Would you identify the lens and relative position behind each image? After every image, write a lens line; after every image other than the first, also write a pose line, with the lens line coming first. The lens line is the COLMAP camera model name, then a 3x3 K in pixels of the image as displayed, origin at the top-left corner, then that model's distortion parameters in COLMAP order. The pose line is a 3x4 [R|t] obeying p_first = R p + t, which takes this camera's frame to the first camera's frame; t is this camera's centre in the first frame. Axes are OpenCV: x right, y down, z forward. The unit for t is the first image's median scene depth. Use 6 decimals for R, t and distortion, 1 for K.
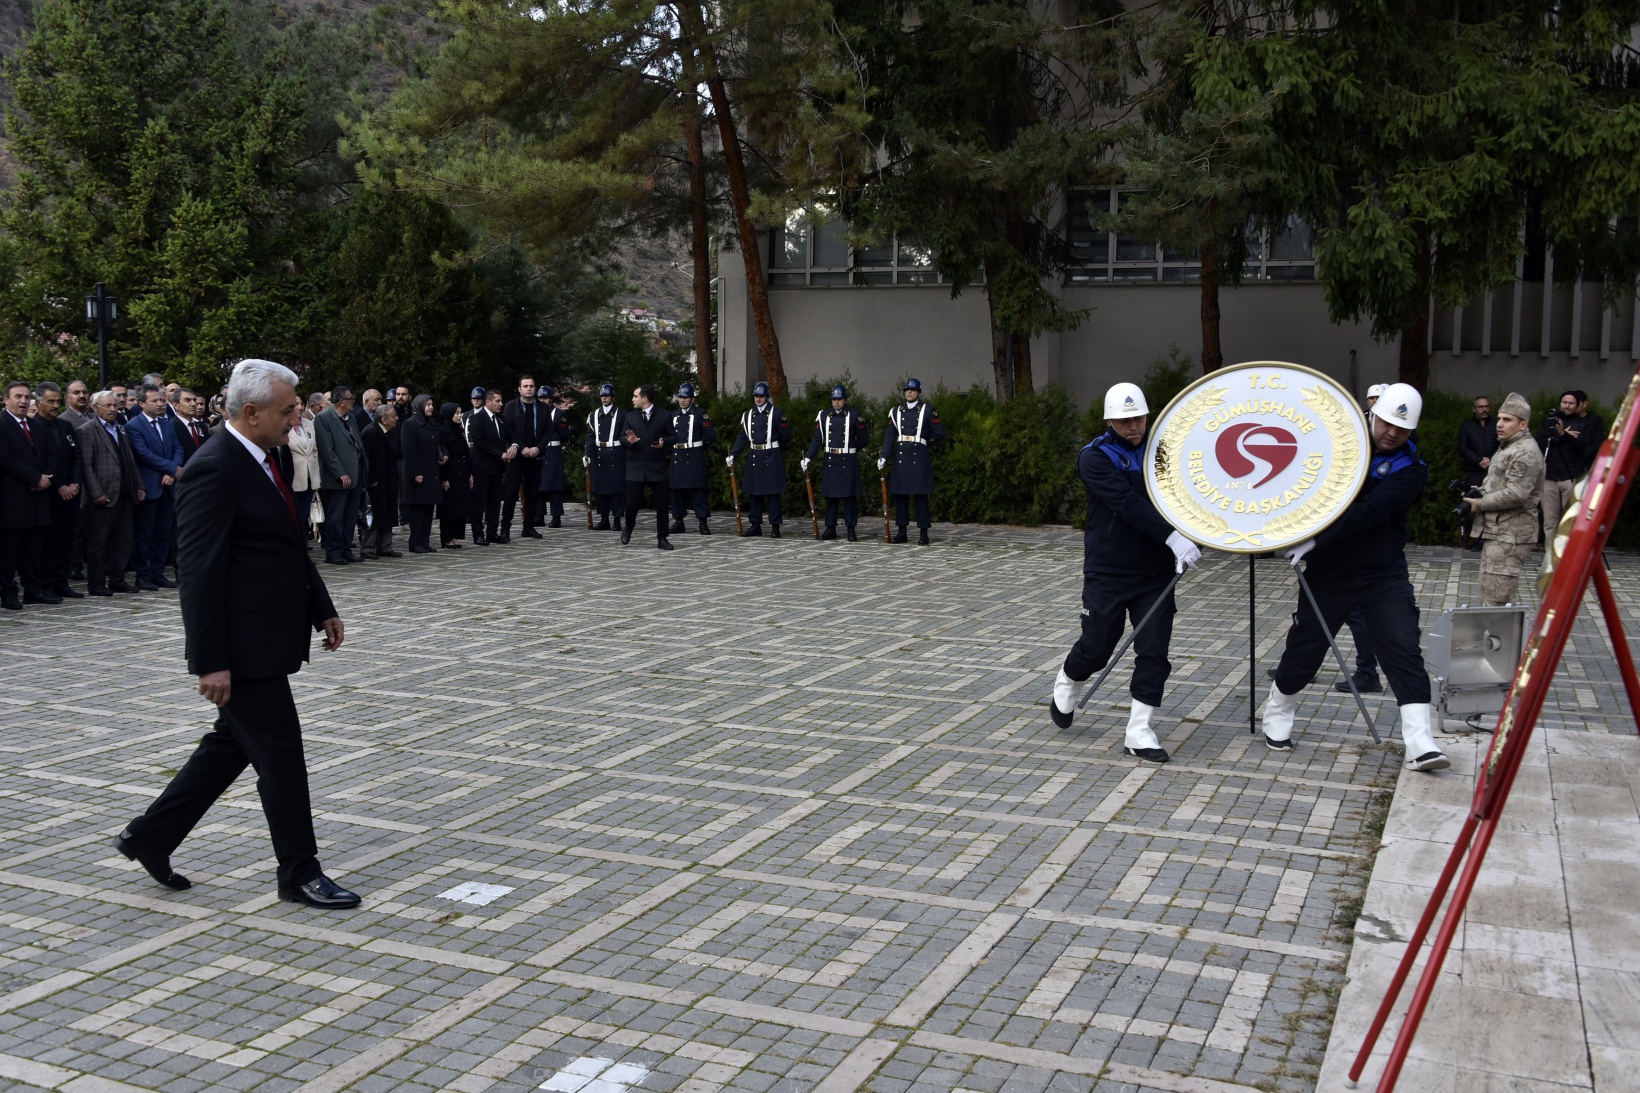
lens RADIAL K [[1629.8, 0, 810.3], [0, 1629.8, 562.2], [0, 0, 1]] dist [-0.036078, 0.023113]
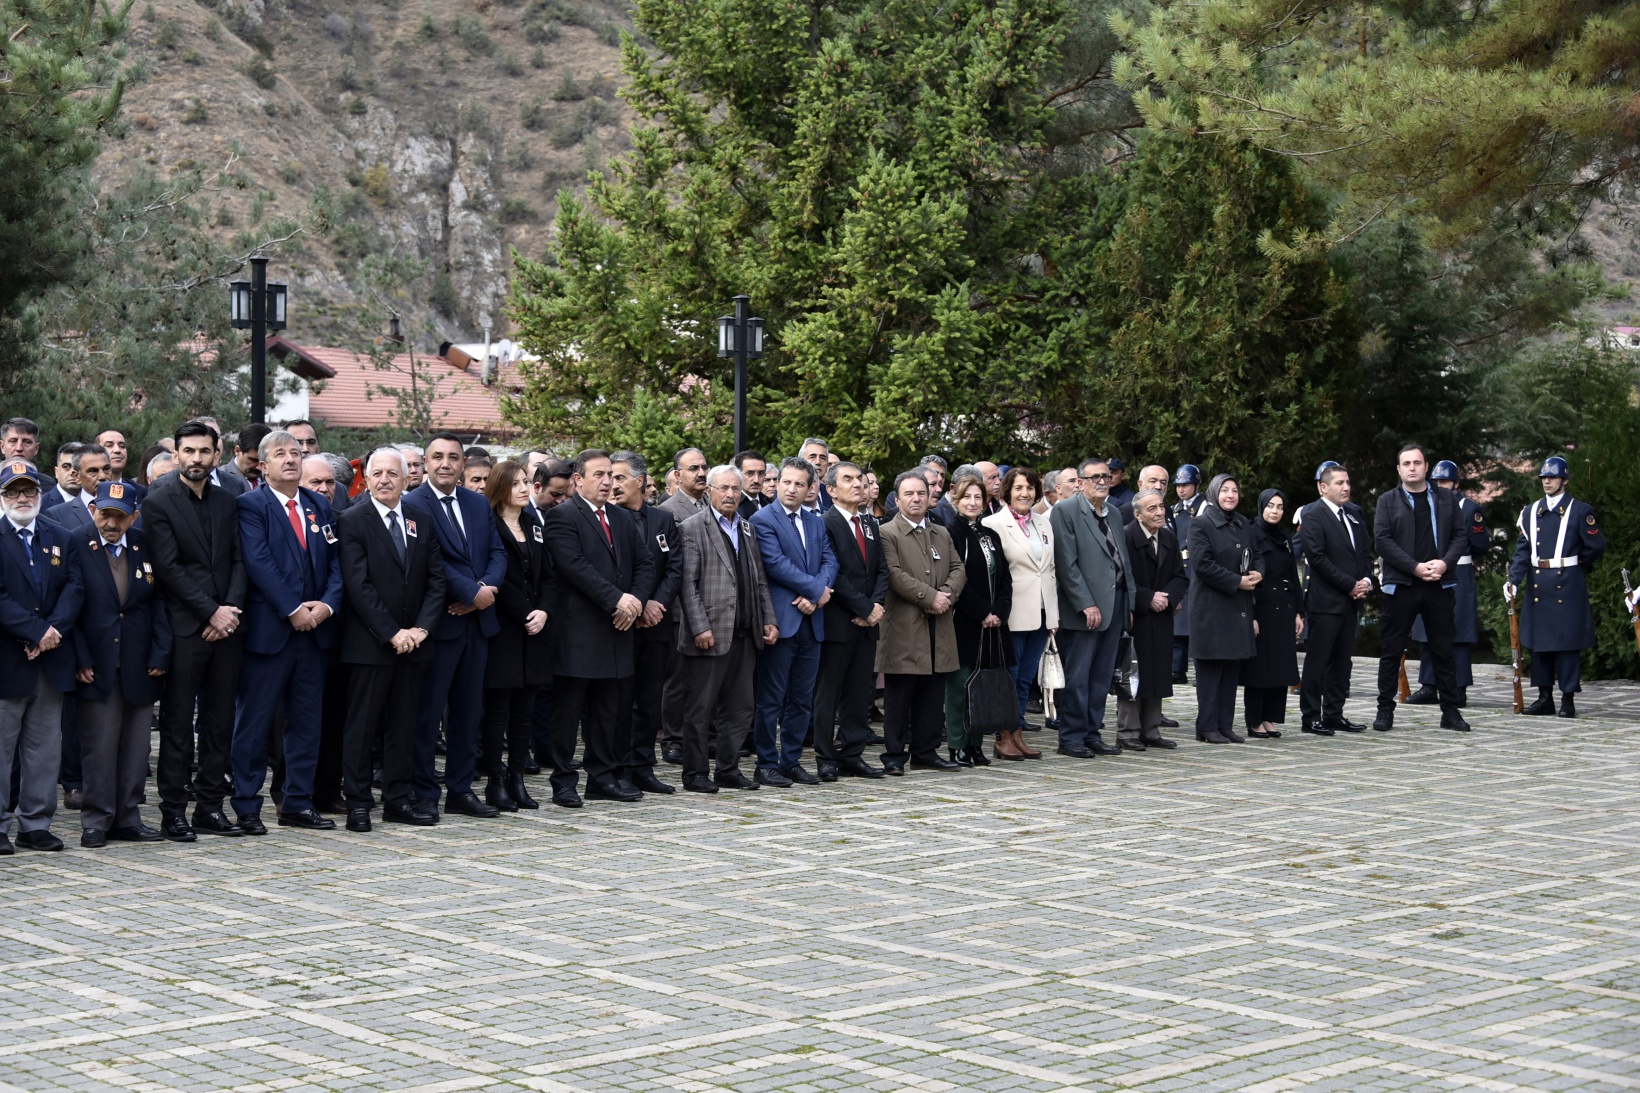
lens RADIAL K [[2744.0, 0, 796.6], [0, 2744.0, 567.4], [0, 0, 1]] dist [-0.044438, 0.139720]
pose [[0.919794, 0.016821, -0.392041, 0.007939], [-0.043771, 0.997244, -0.059908, -0.003350], [0.389953, 0.072263, 0.917995, 0.032771]]
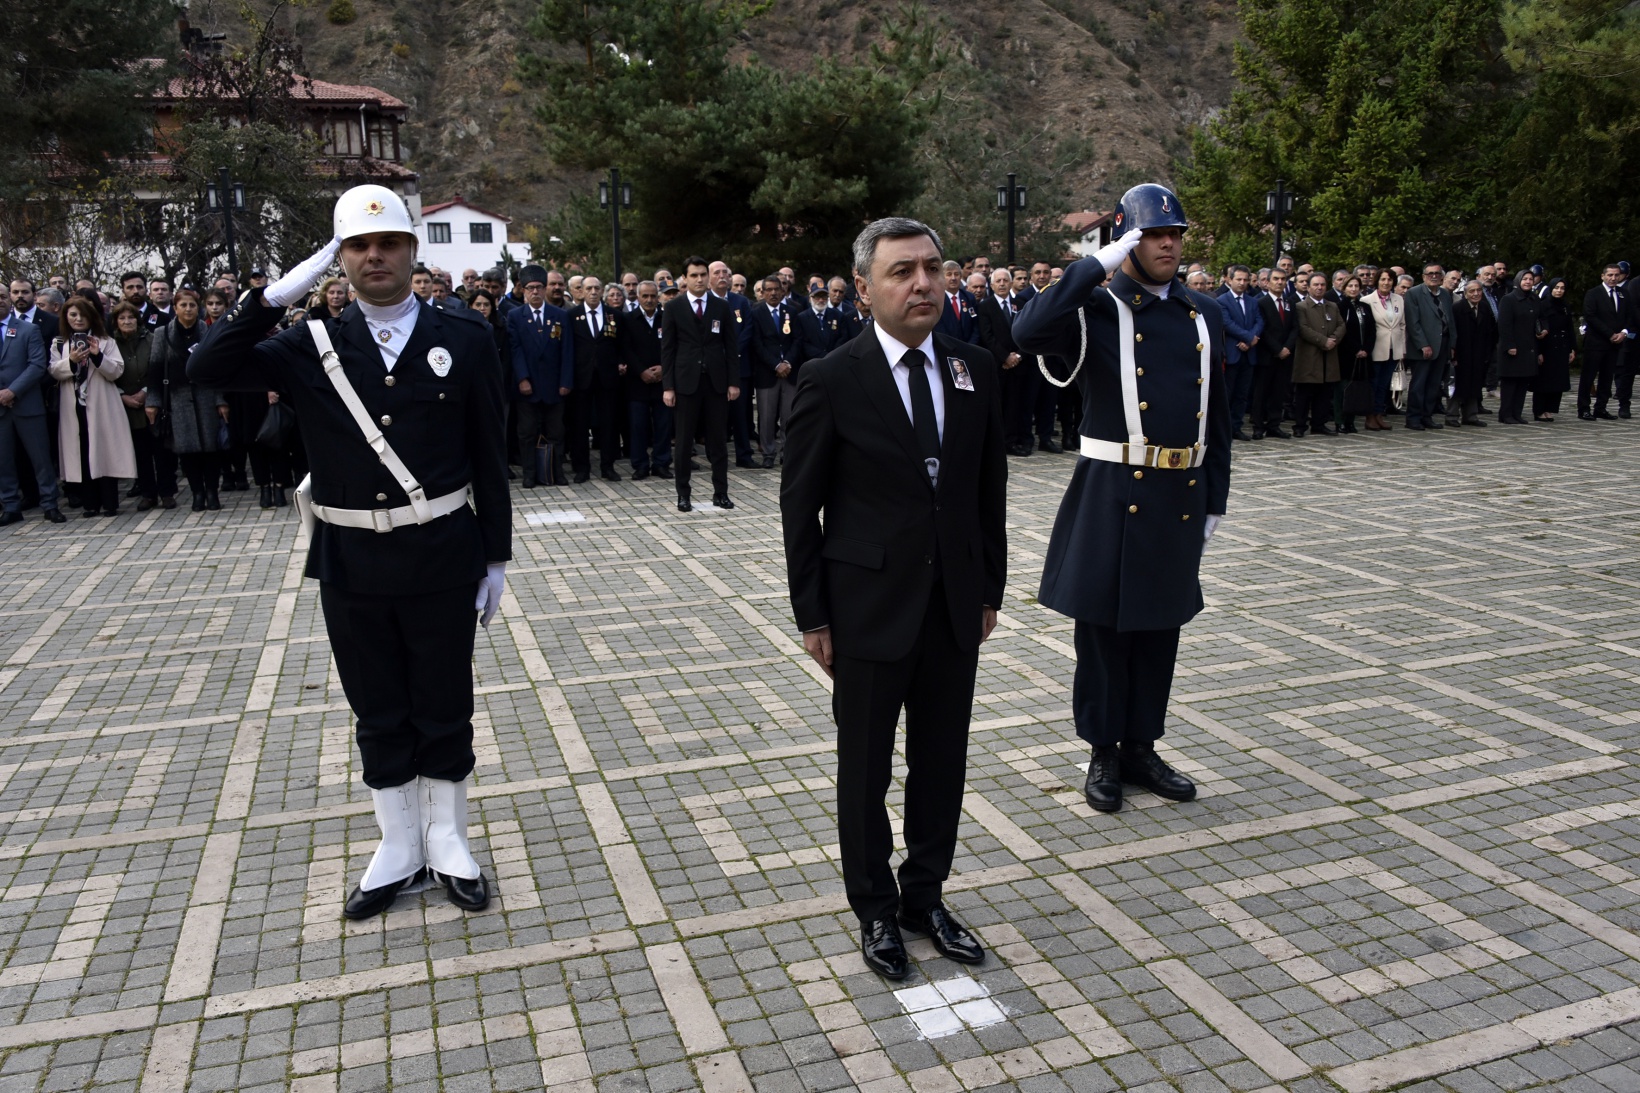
lens RADIAL K [[1291.9, 0, 824.7], [0, 1291.9, 564.2], [0, 0, 1]] dist [-0.029873, -0.014437]
pose [[0.662057, 0.139109, -0.736430, 0.095531], [-0.051316, 0.988731, 0.140634, -0.010345], [0.747695, -0.055317, 0.661734, 0.133724]]
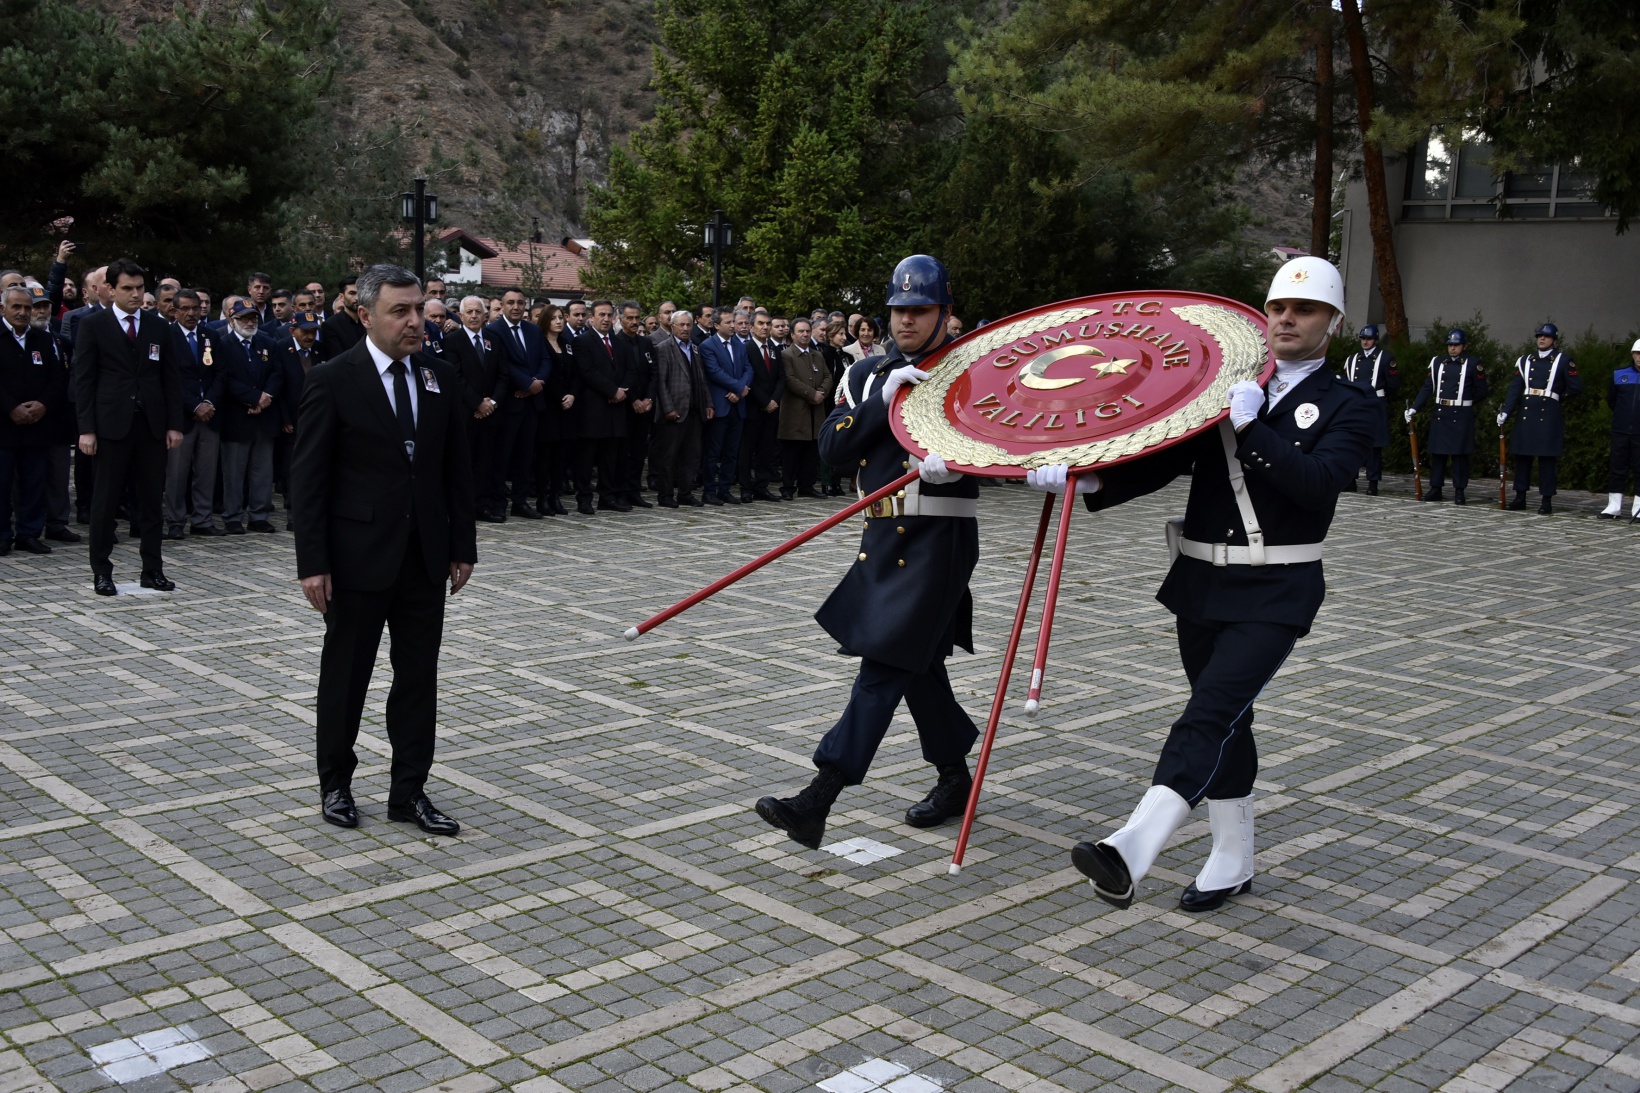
lens RADIAL K [[1629.8, 0, 810.3], [0, 1629.8, 562.2], [0, 0, 1]] dist [-0.036078, 0.023113]
pose [[0.923245, 0.080744, -0.375633, 0.040557], [-0.066736, 0.996508, 0.050178, -0.002454], [0.378372, -0.021258, 0.925409, 0.049653]]
